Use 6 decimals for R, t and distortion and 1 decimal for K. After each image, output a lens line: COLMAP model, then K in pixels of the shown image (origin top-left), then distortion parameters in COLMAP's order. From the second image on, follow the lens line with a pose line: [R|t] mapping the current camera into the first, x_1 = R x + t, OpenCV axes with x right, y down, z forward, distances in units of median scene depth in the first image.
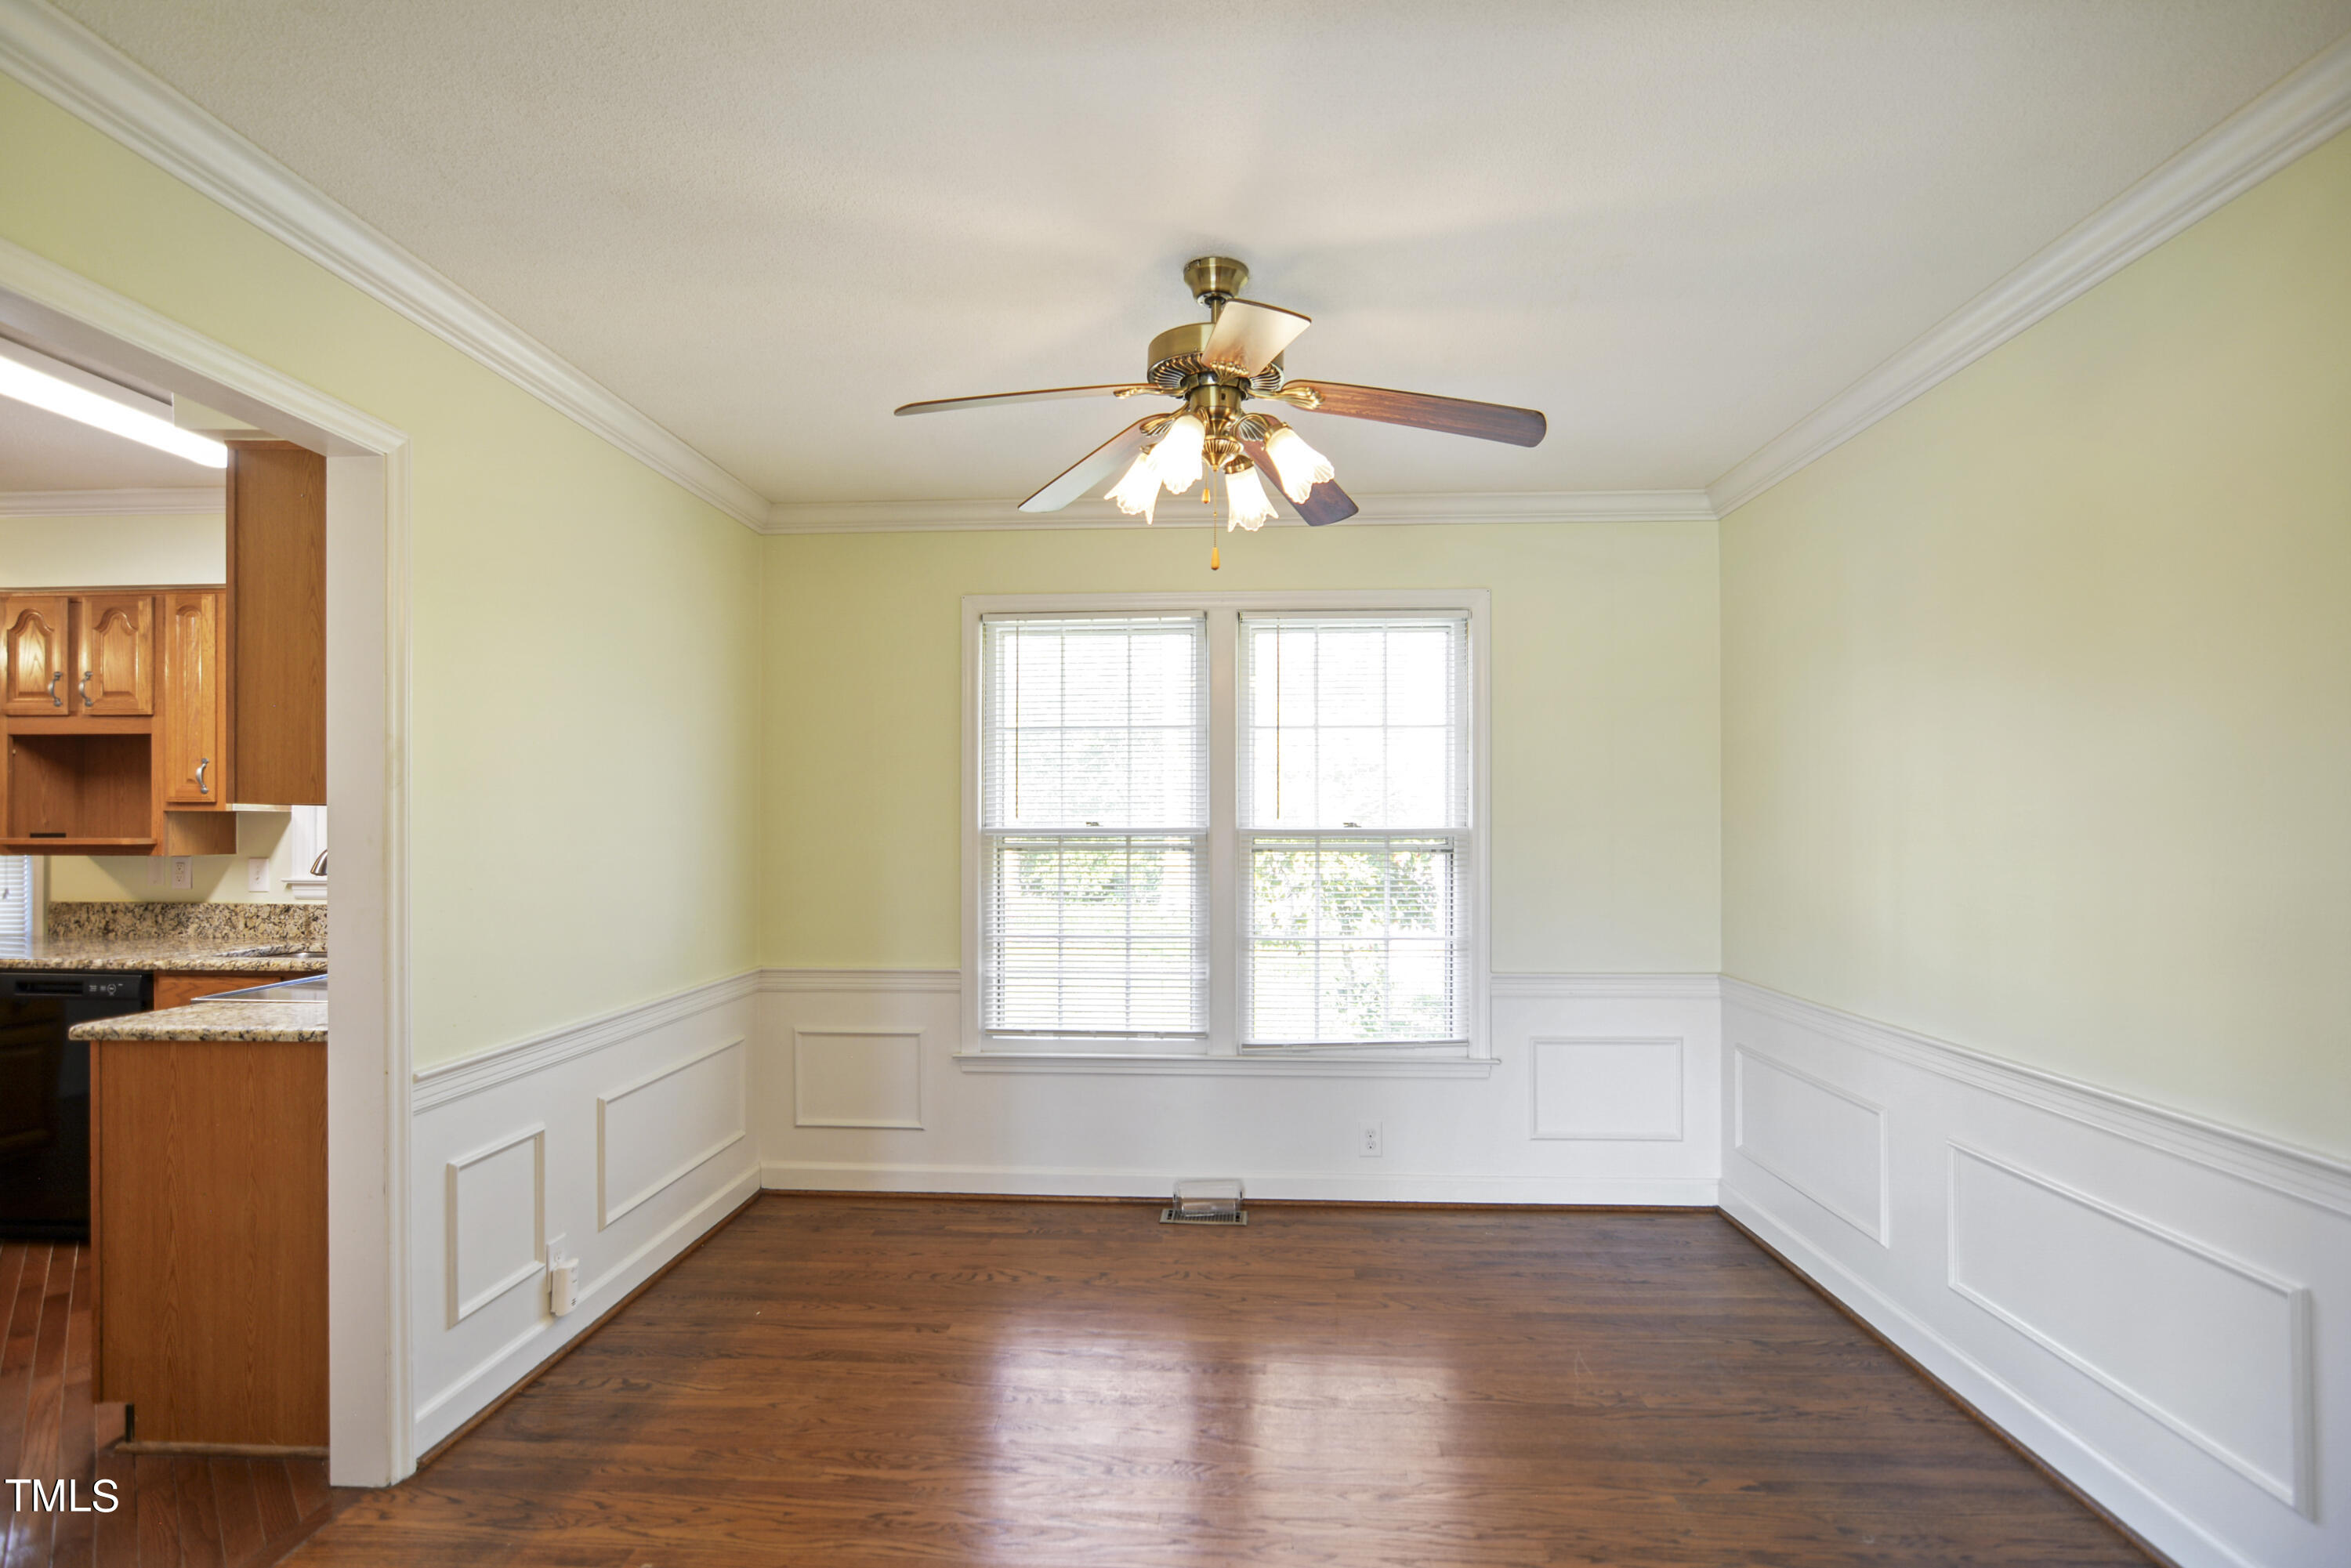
lens RADIAL K [[1158.3, 0, 1177.1], [0, 1158.3, 819.8], [0, 0, 1]] dist [-0.012564, 0.002055]
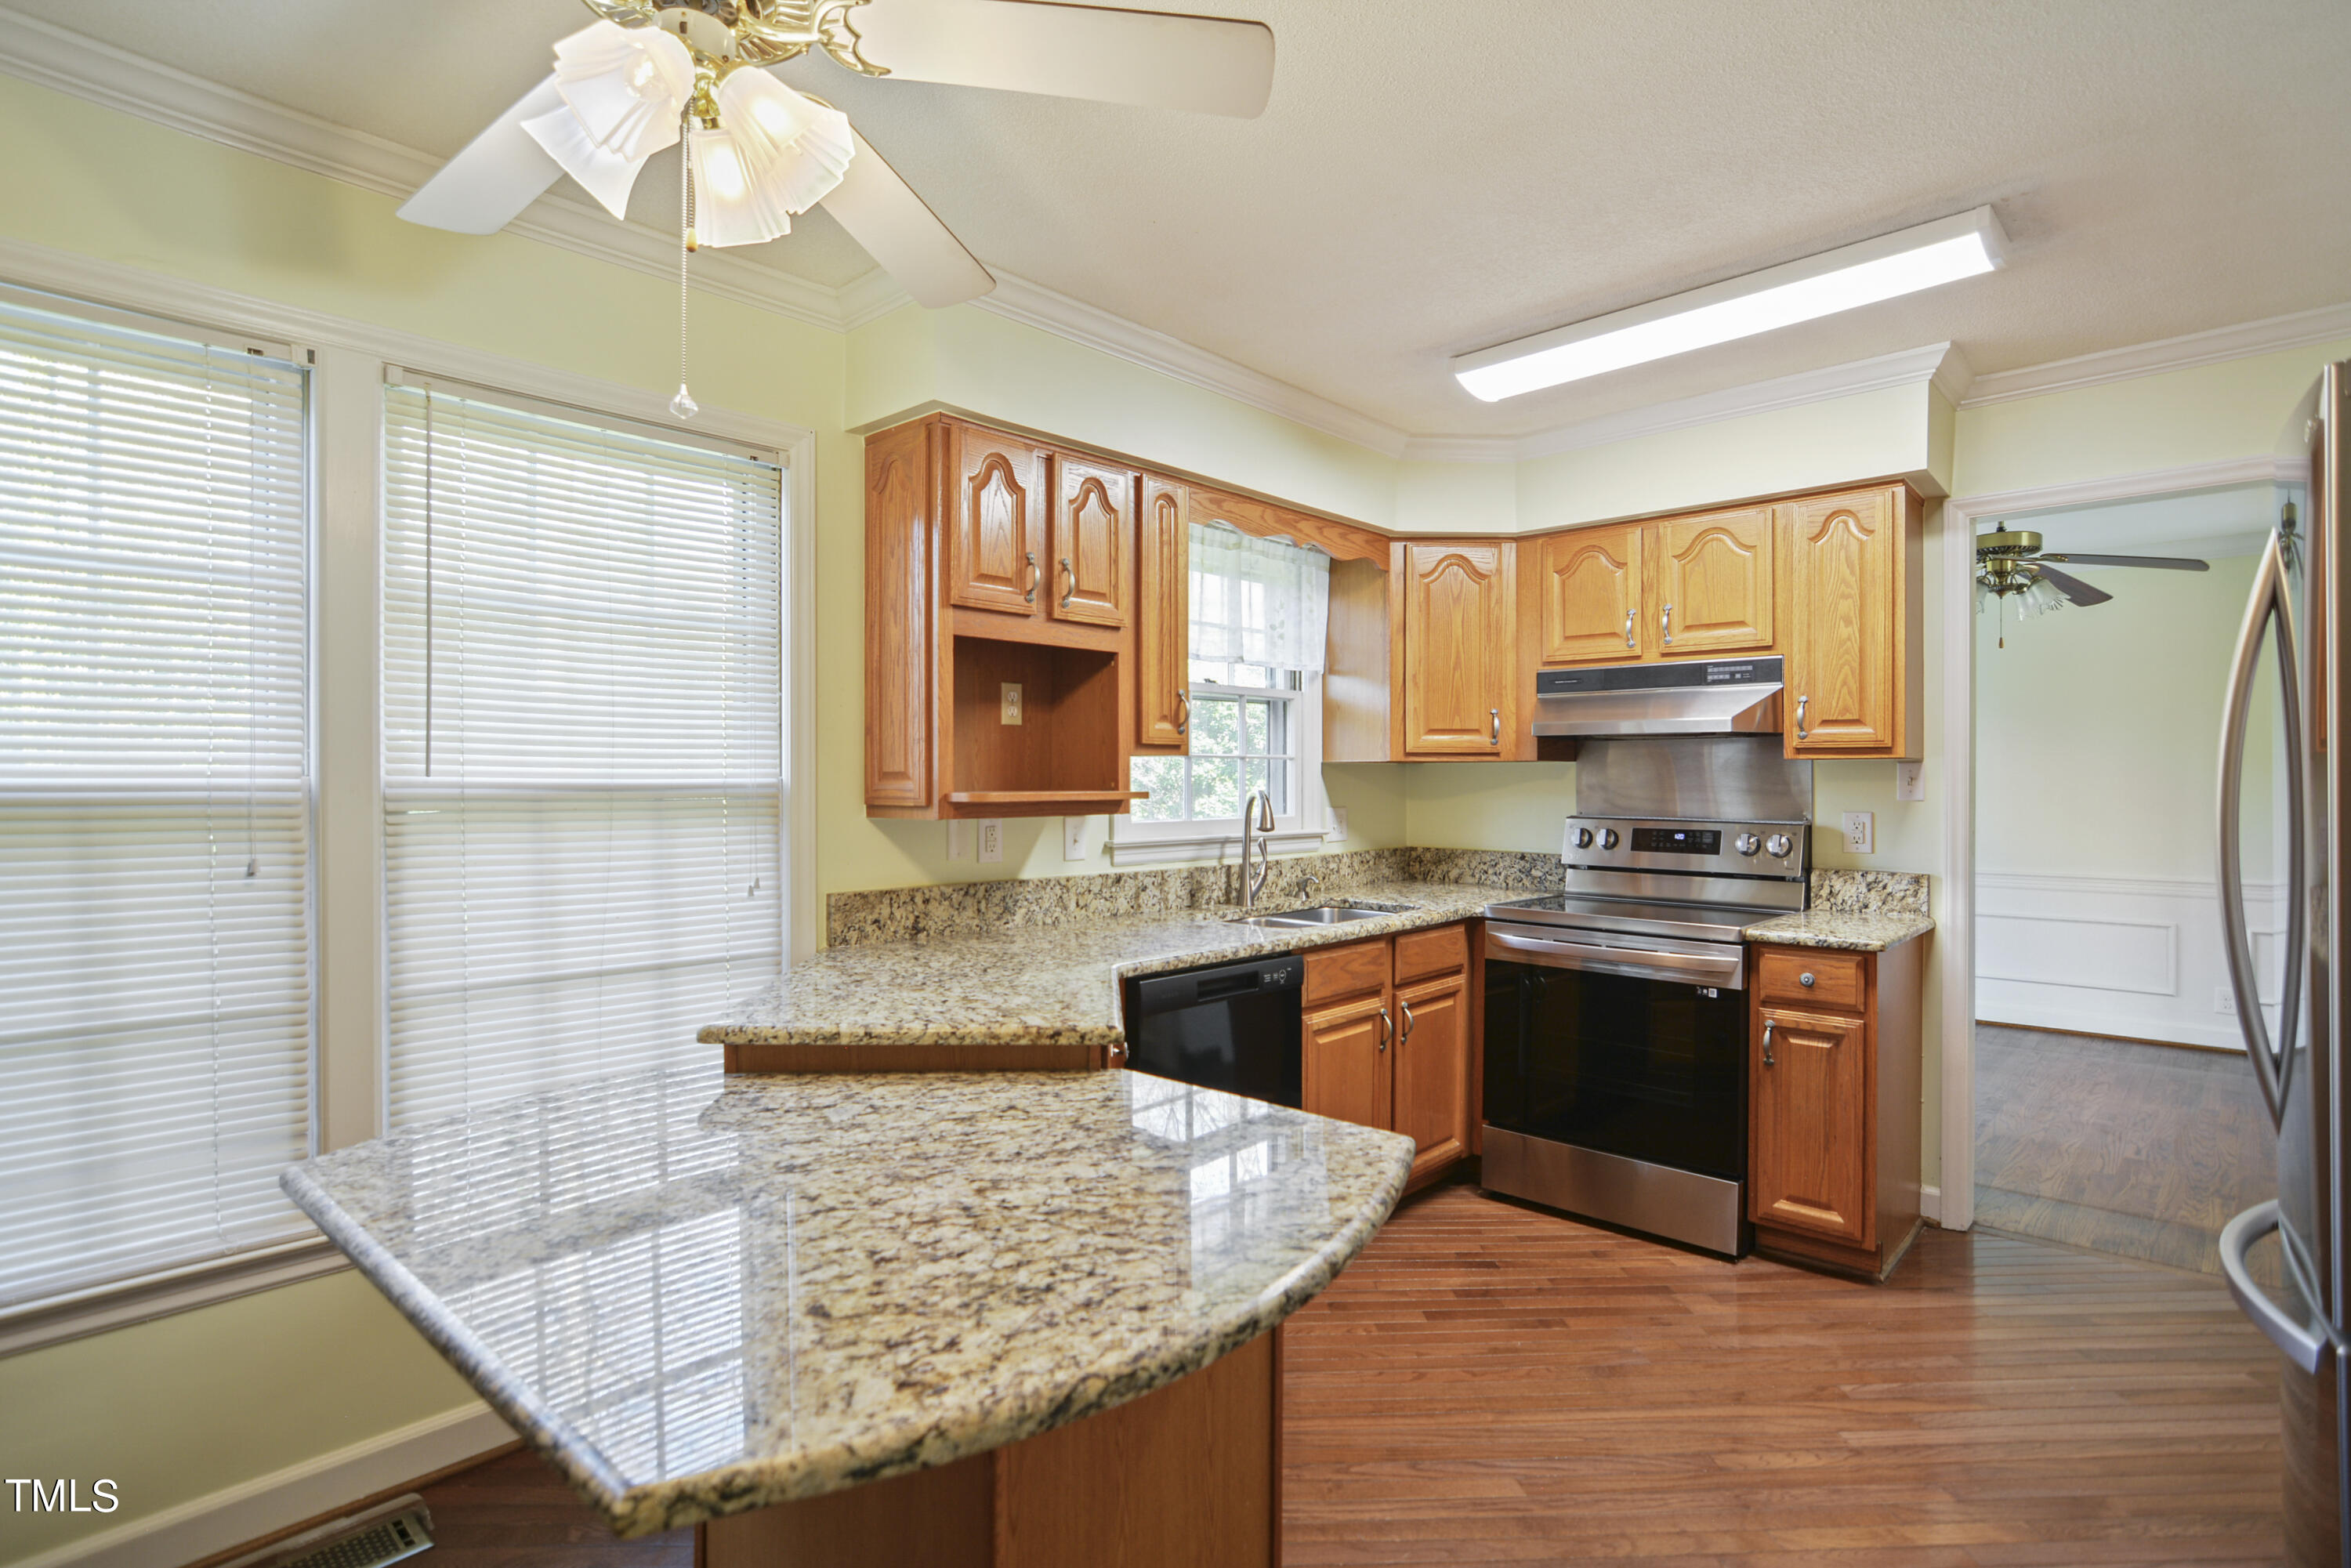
lens RADIAL K [[1158.3, 0, 1163.1], [0, 1158.3, 792.2], [0, 0, 1]] dist [-0.012564, 0.002055]
pose [[0.648530, -0.006334, 0.761163, -1.373791], [-0.003631, 0.999928, 0.011415, 0.007622], [-0.761181, -0.010167, 0.648460, 0.456861]]
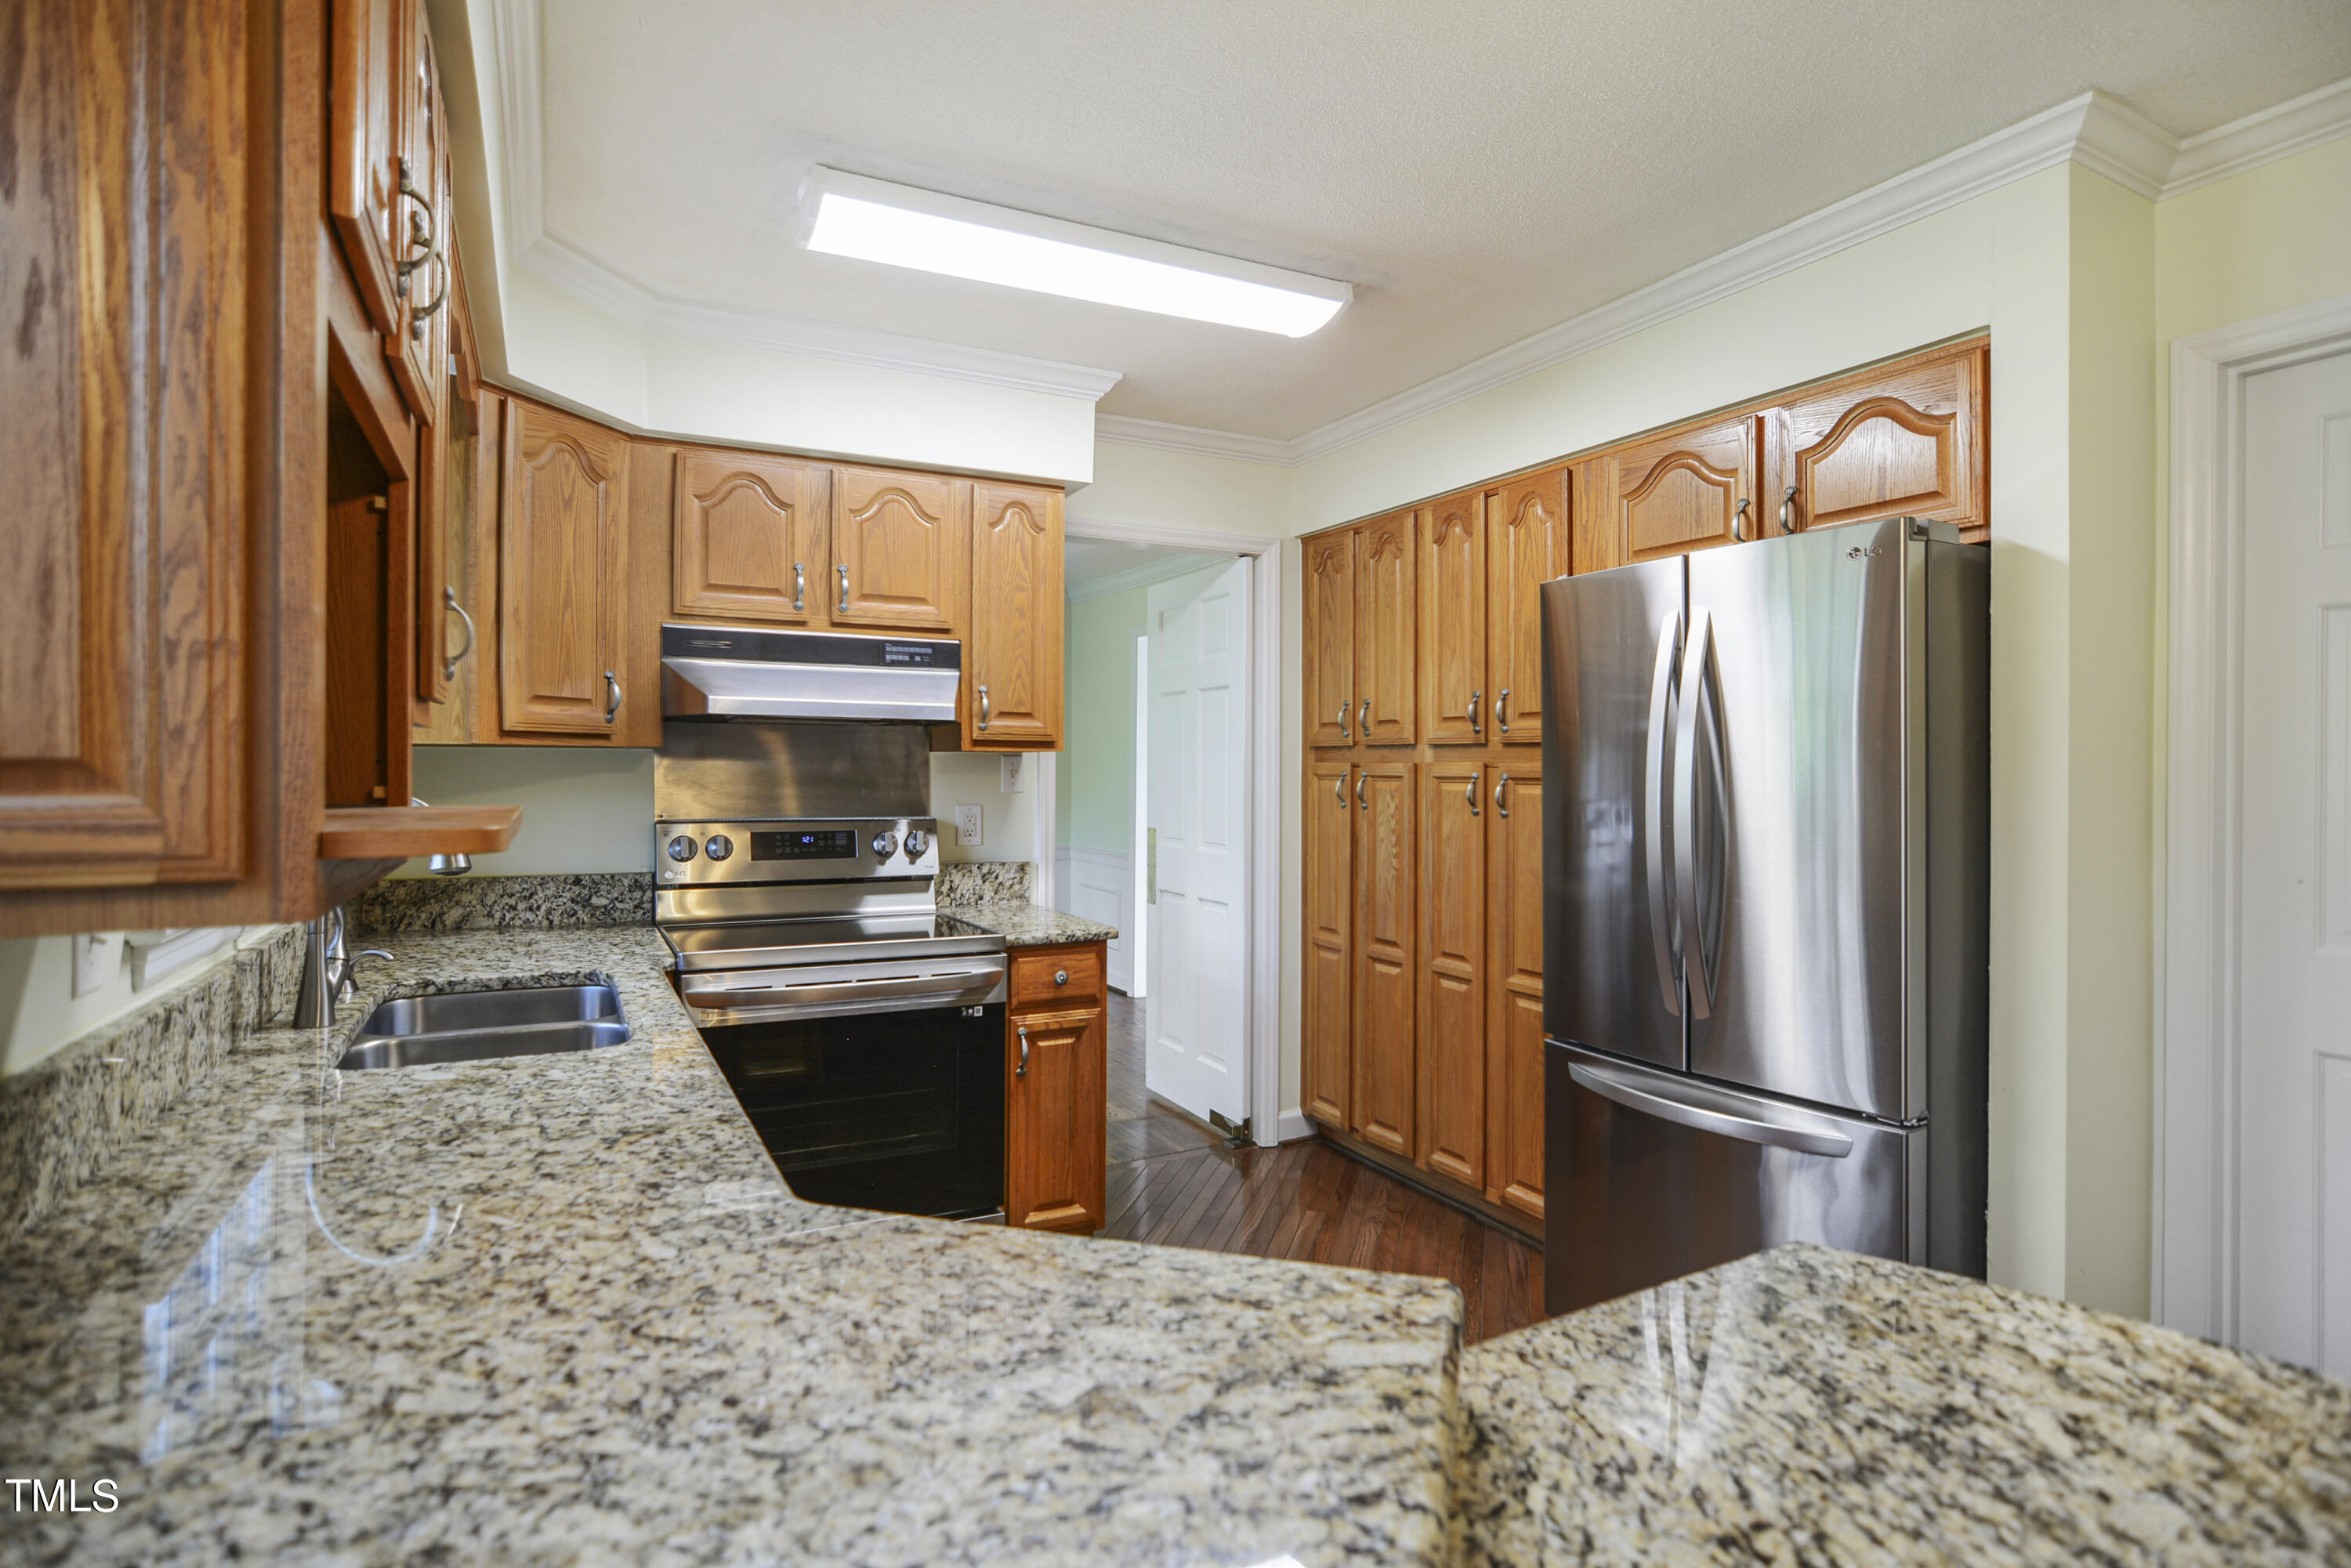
lens RADIAL K [[1158.3, 0, 1175.2], [0, 1158.3, 768.9], [0, 0, 1]] dist [-0.012564, 0.002055]
pose [[-0.505306, 0.002277, 0.862937, -1.232337], [-0.002719, 0.999987, -0.004231, 0.007000], [-0.862936, -0.004485, -0.505293, 0.851962]]
